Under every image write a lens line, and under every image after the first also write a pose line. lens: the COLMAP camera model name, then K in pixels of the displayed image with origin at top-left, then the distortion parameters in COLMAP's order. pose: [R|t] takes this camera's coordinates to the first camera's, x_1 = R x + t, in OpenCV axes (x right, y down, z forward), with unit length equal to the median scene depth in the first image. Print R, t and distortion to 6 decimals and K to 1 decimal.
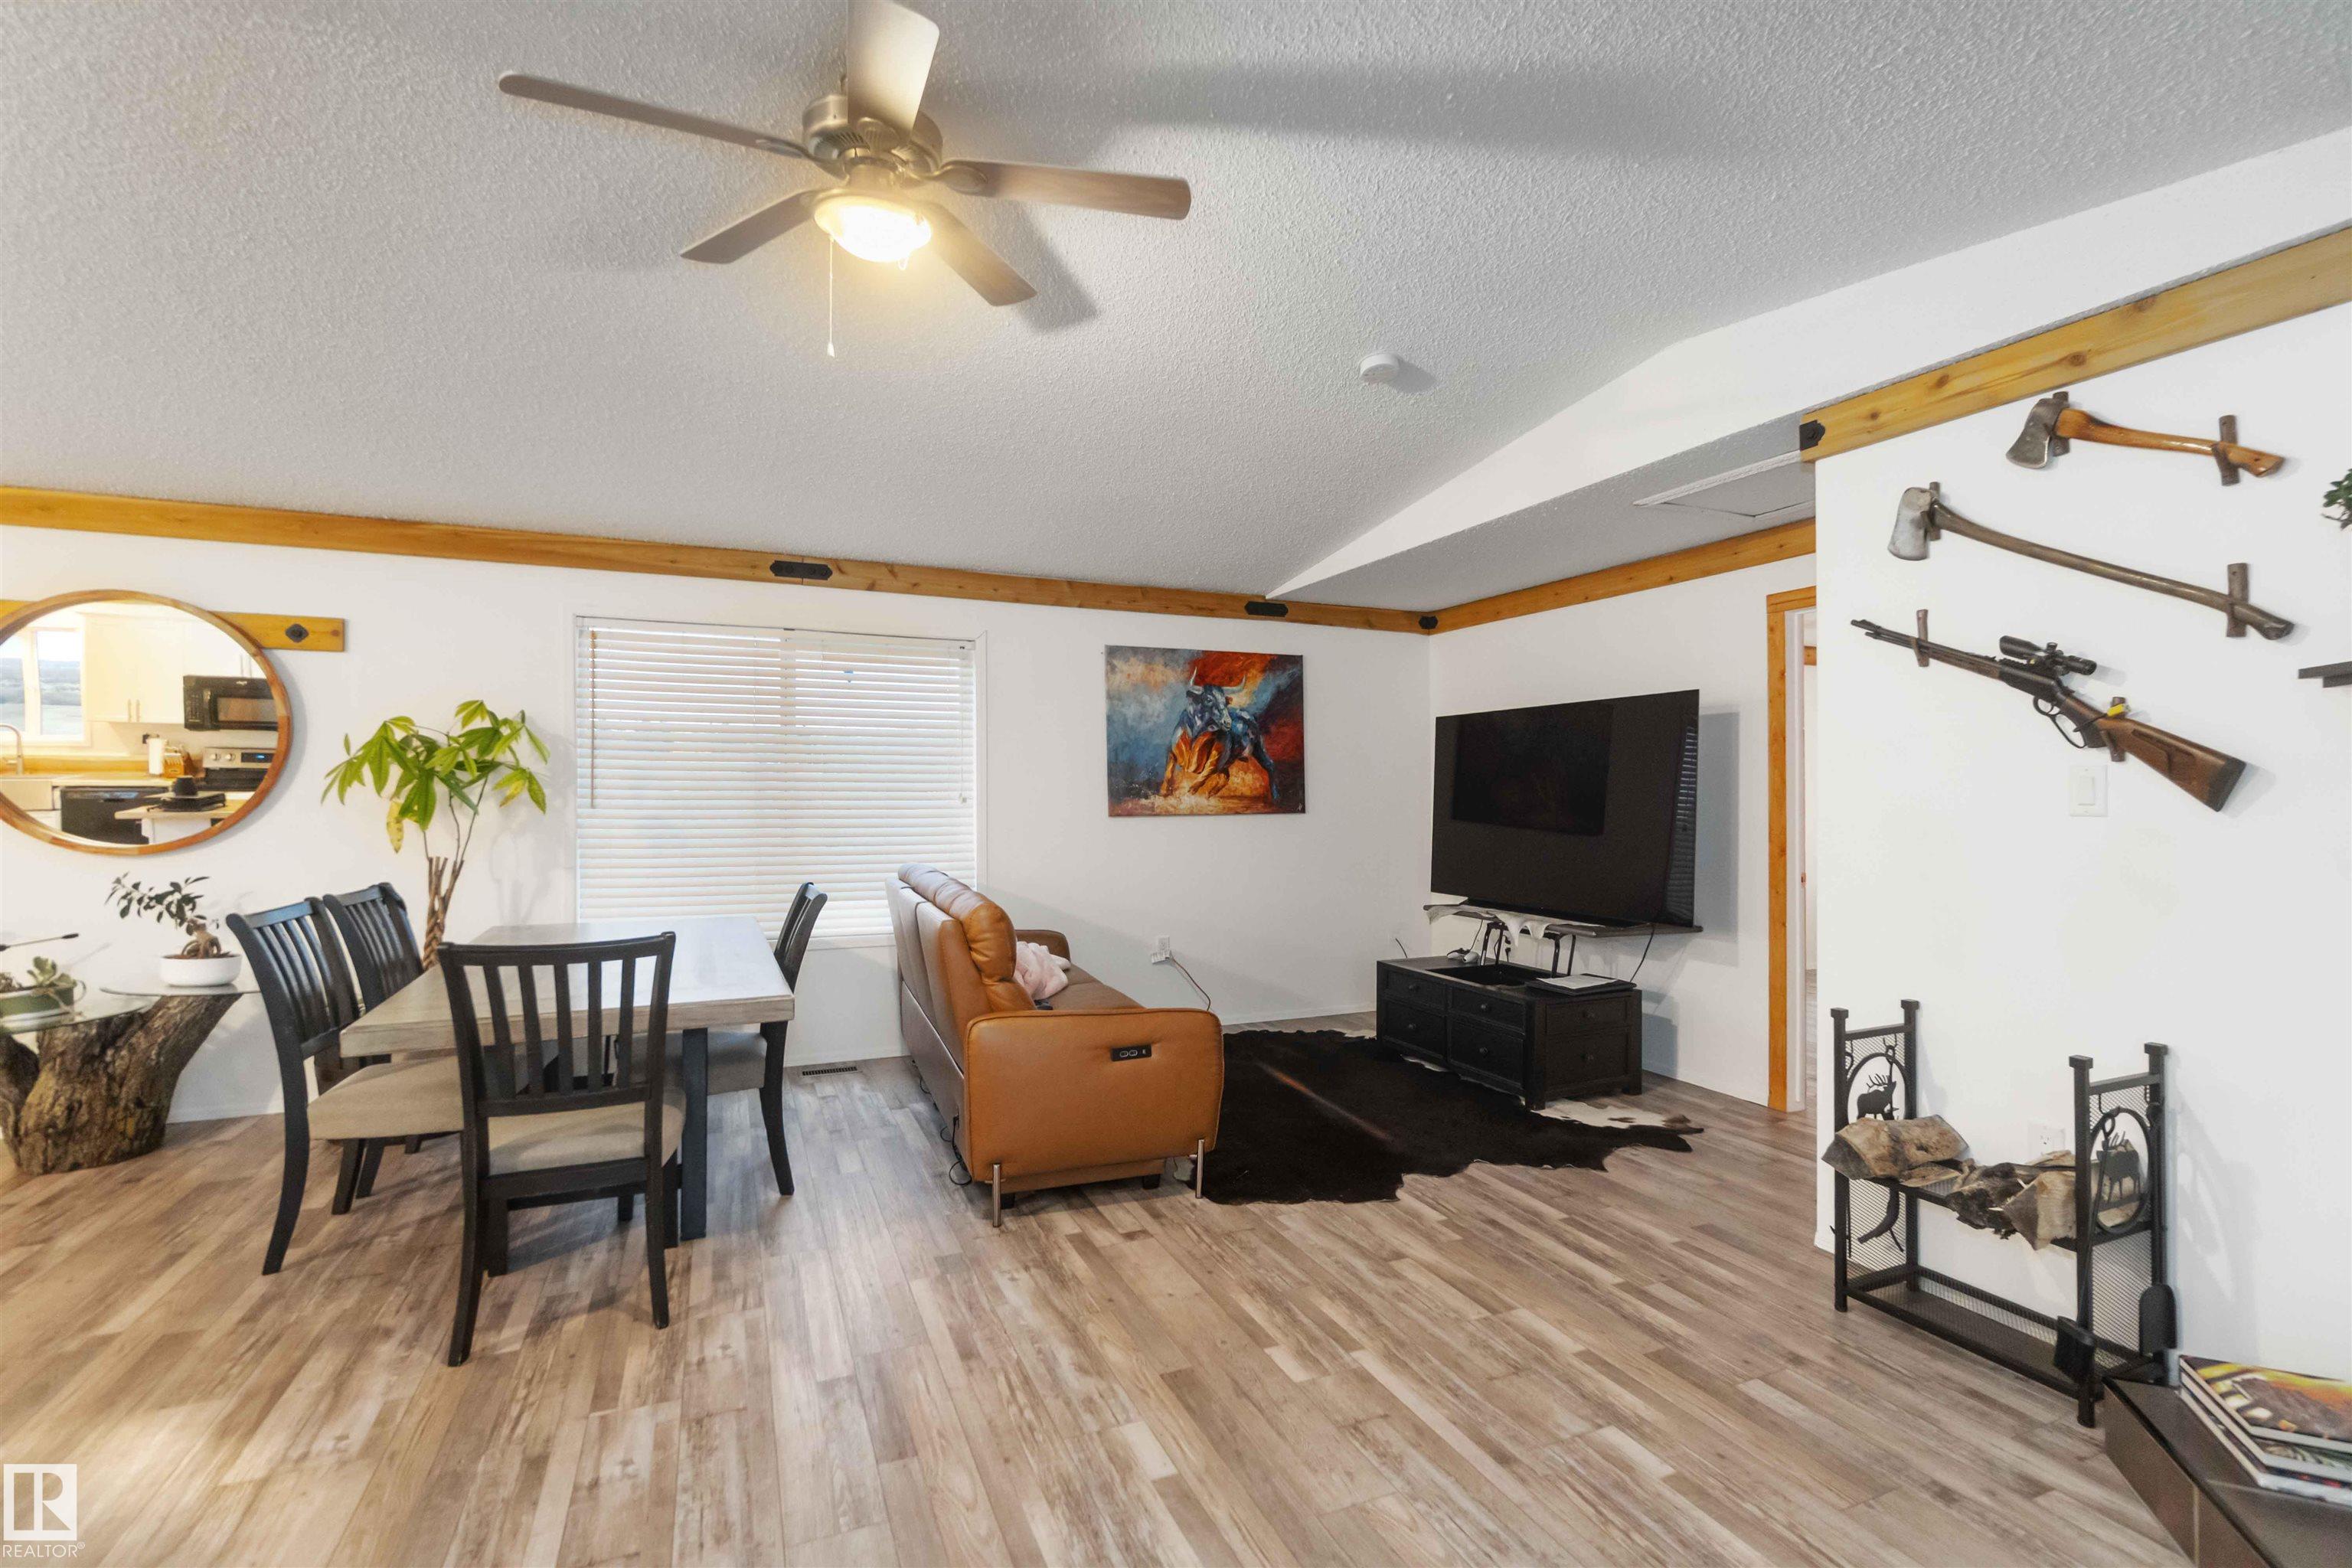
lens RADIAL K [[1023.5, 0, 1136.7], [0, 1023.5, 783.0], [0, 0, 1]] dist [-0.002406, -0.001220]
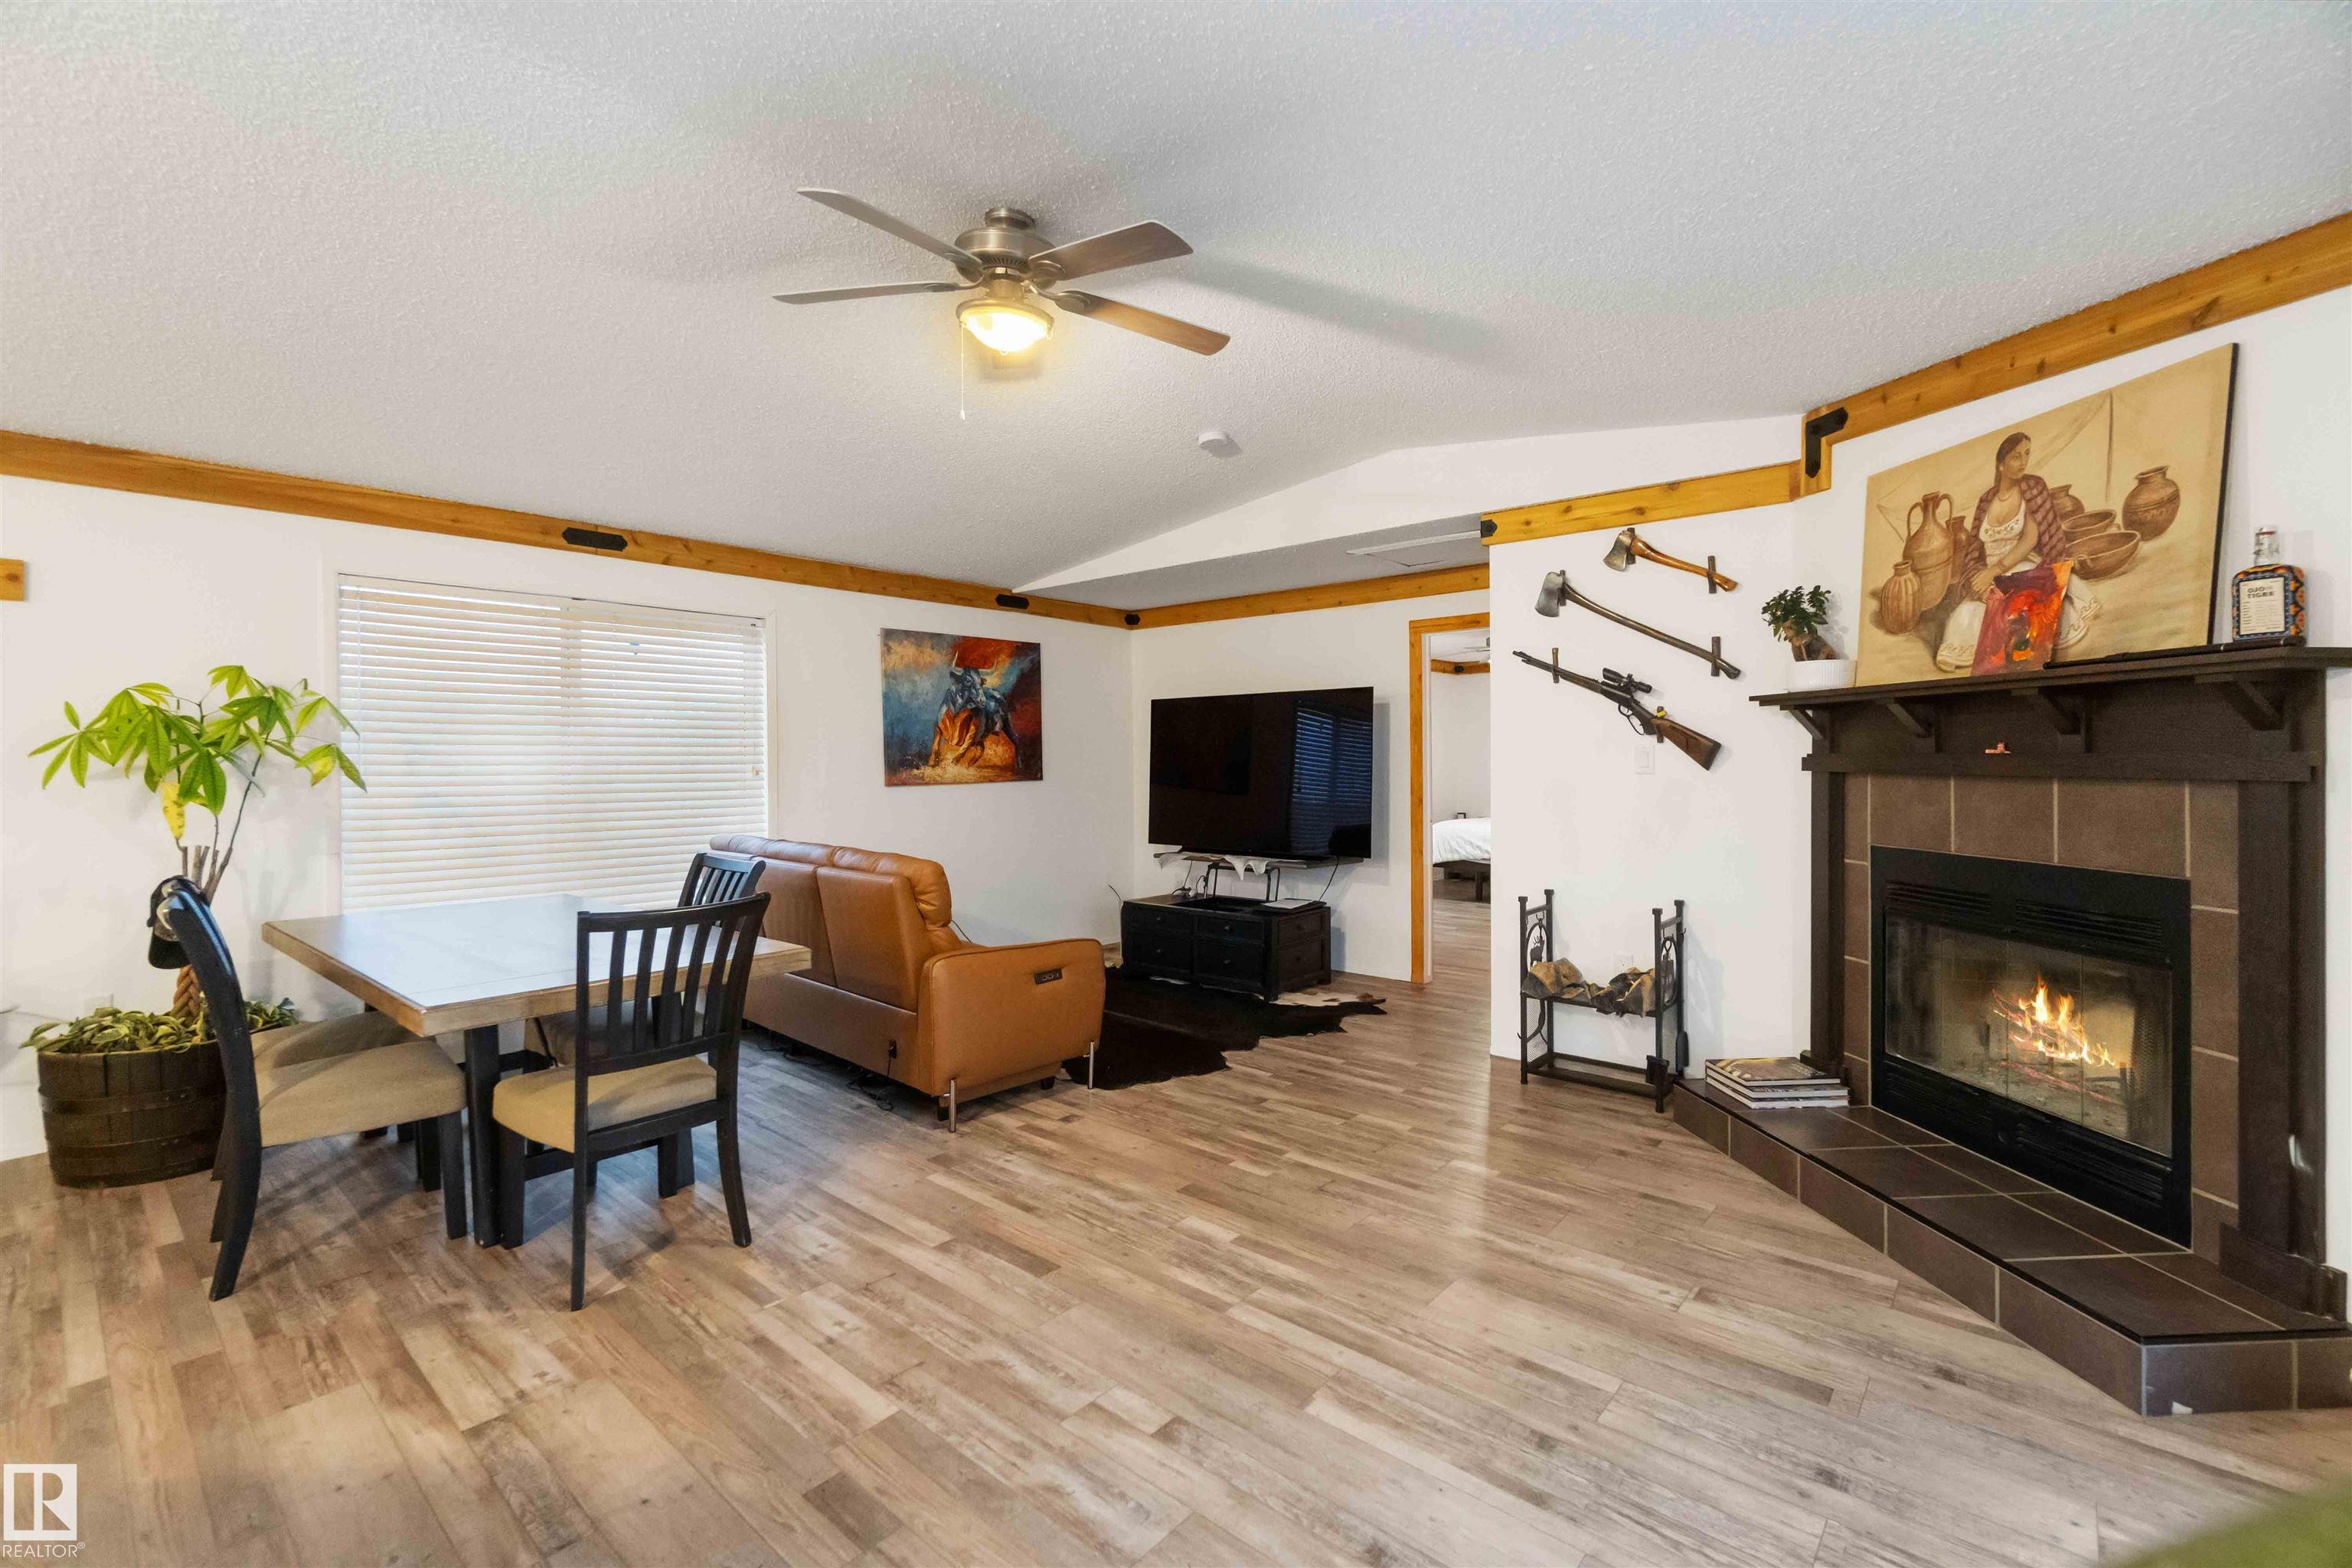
lens RADIAL K [[1023.5, 0, 1118.3], [0, 1023.5, 753.0], [0, 0, 1]] dist [-0.002406, -0.001220]
pose [[0.907324, -0.004454, 0.420408, -0.461922], [0.003498, 0.999989, 0.003046, -0.008394], [-0.420417, -0.001293, 0.907330, -0.155622]]
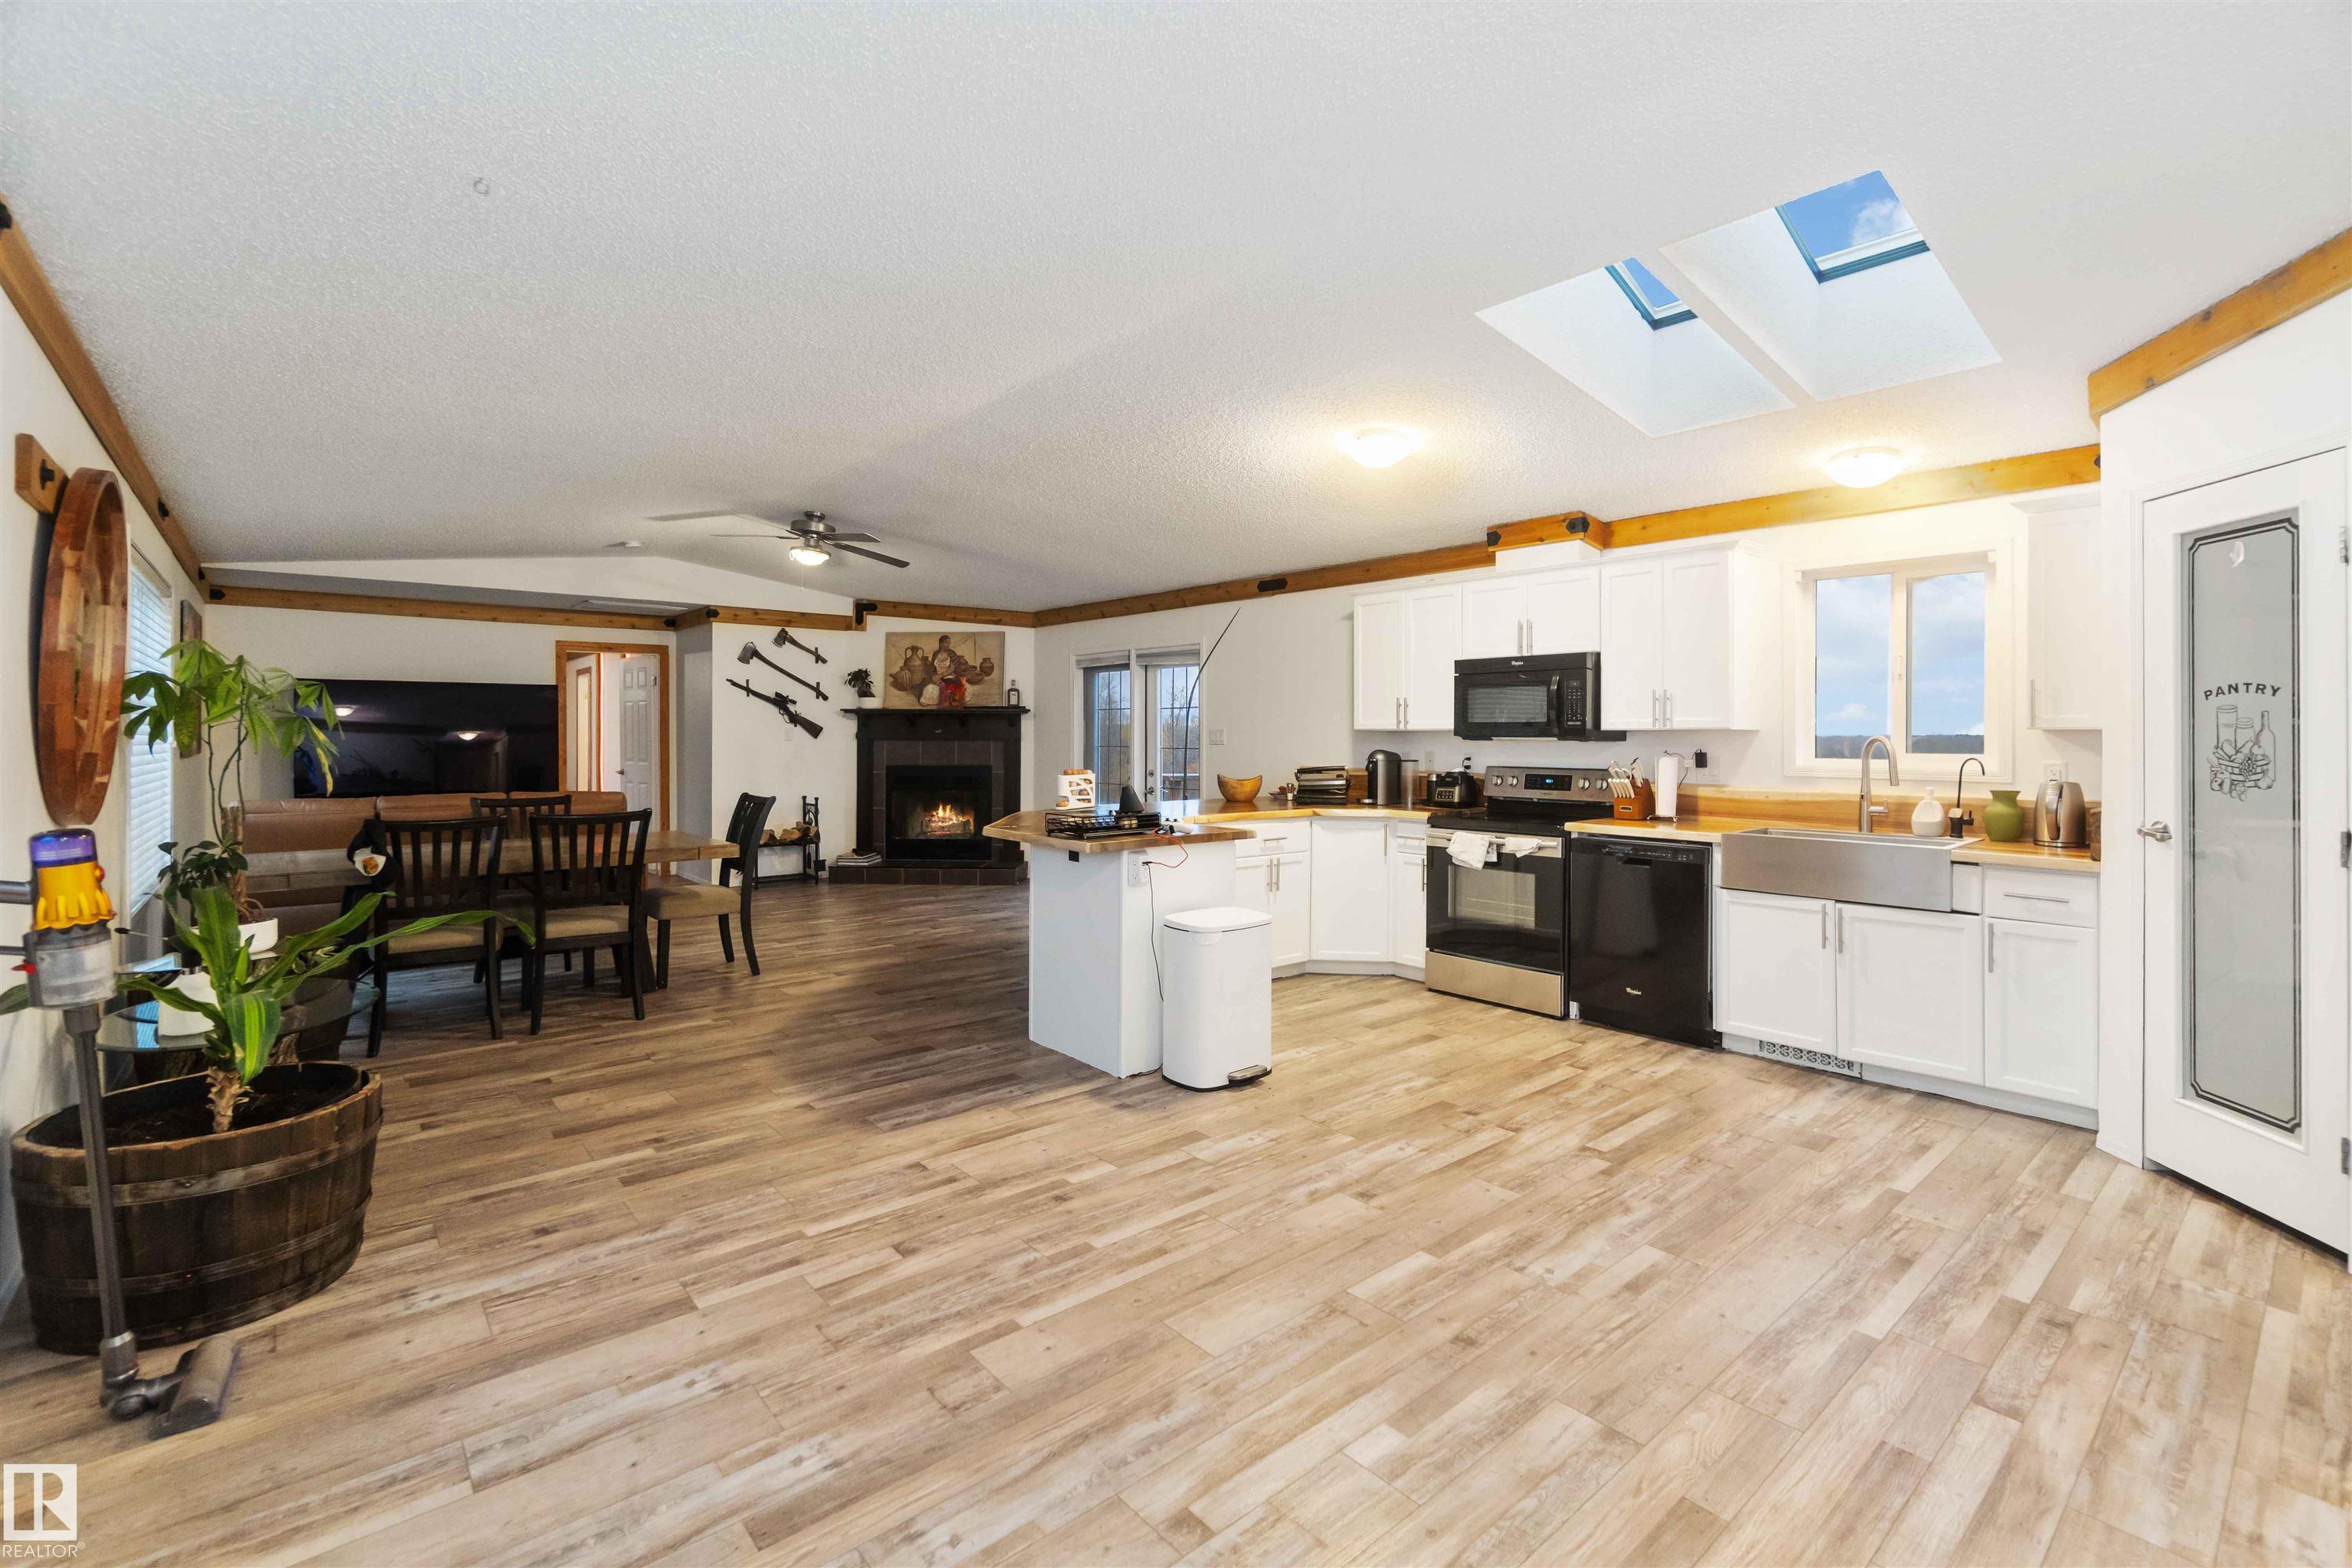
lens RADIAL K [[1023.5, 0, 1108.7], [0, 1023.5, 747.1], [0, 0, 1]] dist [-0.002406, -0.001220]
pose [[-0.269467, -0.013481, 0.962915, -2.336884], [-0.007173, 0.999902, 0.011992, 0.000645], [-0.962983, -0.003675, -0.269537, 0.666273]]
